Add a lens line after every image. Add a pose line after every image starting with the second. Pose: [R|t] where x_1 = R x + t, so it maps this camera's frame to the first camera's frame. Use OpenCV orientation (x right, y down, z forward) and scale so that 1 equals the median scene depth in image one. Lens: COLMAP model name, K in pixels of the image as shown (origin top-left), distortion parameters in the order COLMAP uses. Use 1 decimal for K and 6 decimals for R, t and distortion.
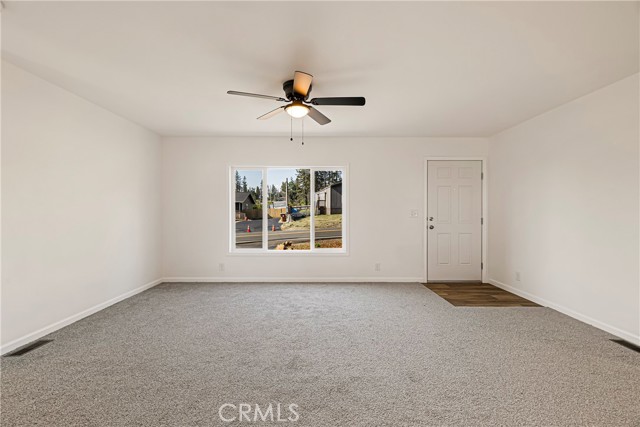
lens RADIAL K [[281.2, 0, 322.3], [0, 281.2, 212.1], [0, 0, 1]] dist [0.003481, -0.000012]
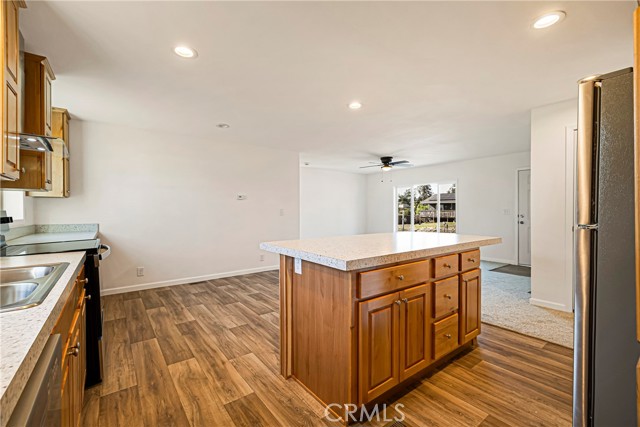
lens RADIAL K [[276.4, 0, 322.1], [0, 276.4, 218.2], [0, 0, 1]] dist [0.003840, 0.000785]
pose [[0.605789, 0.014800, -0.795487, 0.867211], [0.001964, 0.999796, 0.020097, 0.006223], [0.795623, -0.013736, 0.605637, -0.507642]]
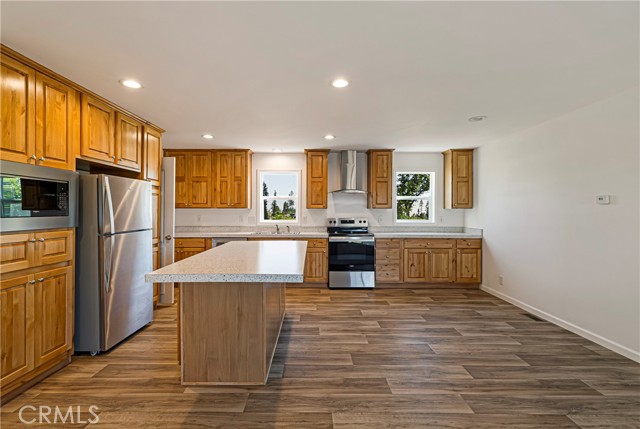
lens RADIAL K [[294.9, 0, 309.5], [0, 294.9, 208.8], [0, 0, 1]] dist [0.004604, 0.000740]
pose [[-0.999816, -0.003472, 0.018878, 0.399683], [-0.003453, 0.999994, 0.001030, -0.034433], [-0.018881, 0.000965, -0.999821, 0.548578]]
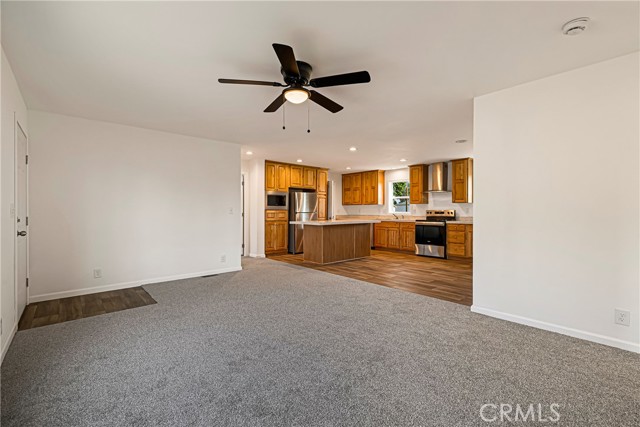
lens RADIAL K [[281.2, 0, 316.5], [0, 281.2, 210.3], [0, 0, 1]] dist [0.003481, -0.000012]
pose [[-0.650475, -0.001827, 0.759525, -0.496602], [-0.001089, 0.999998, 0.001473, 0.002870], [-0.759527, 0.000131, -0.650476, 0.933549]]
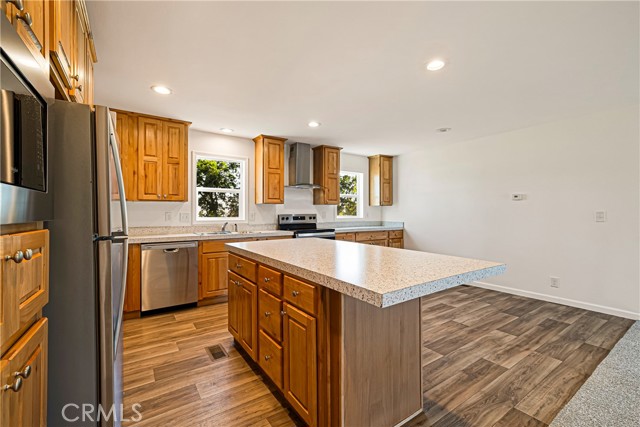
lens RADIAL K [[281.2, 0, 321.3], [0, 281.2, 210.5], [0, 0, 1]] dist [0.003481, -0.000012]
pose [[-0.825273, -0.006143, -0.564700, 0.807387], [-0.003951, 0.999979, -0.005104, -0.005280], [0.564720, -0.001981, -0.825280, 0.293281]]
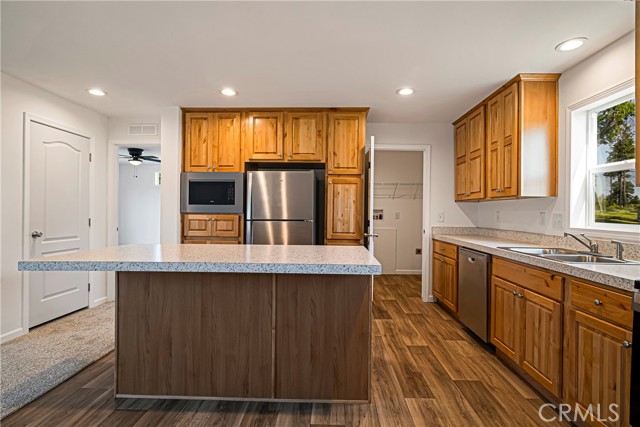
lens RADIAL K [[316.4, 0, 326.5], [0, 316.4, 210.9], [0, 0, 1]] dist [-0.011346, 0.001623]
pose [[0.033395, -0.000246, 0.999442, 0.050538], [-0.003898, 0.999992, 0.000376, -0.004787], [-0.999435, -0.003909, 0.033394, -0.253305]]
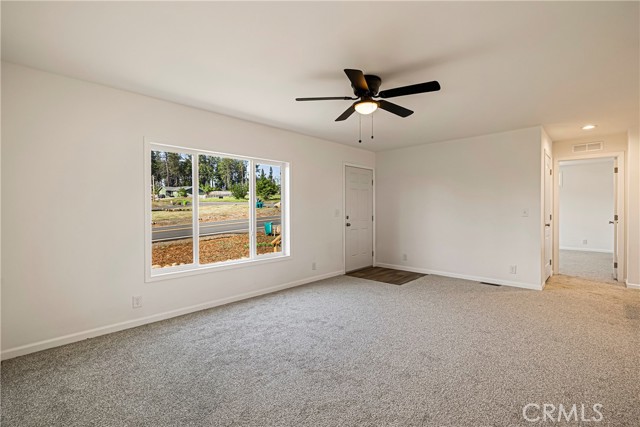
lens RADIAL K [[291.4, 0, 325.8], [0, 291.4, 212.5], [0, 0, 1]] dist [-0.004721, 0.001447]
pose [[0.697754, -0.013715, 0.716206, -0.538636], [0.008540, 0.999905, 0.010829, -0.009972], [-0.716286, -0.001440, 0.697805, 0.245938]]
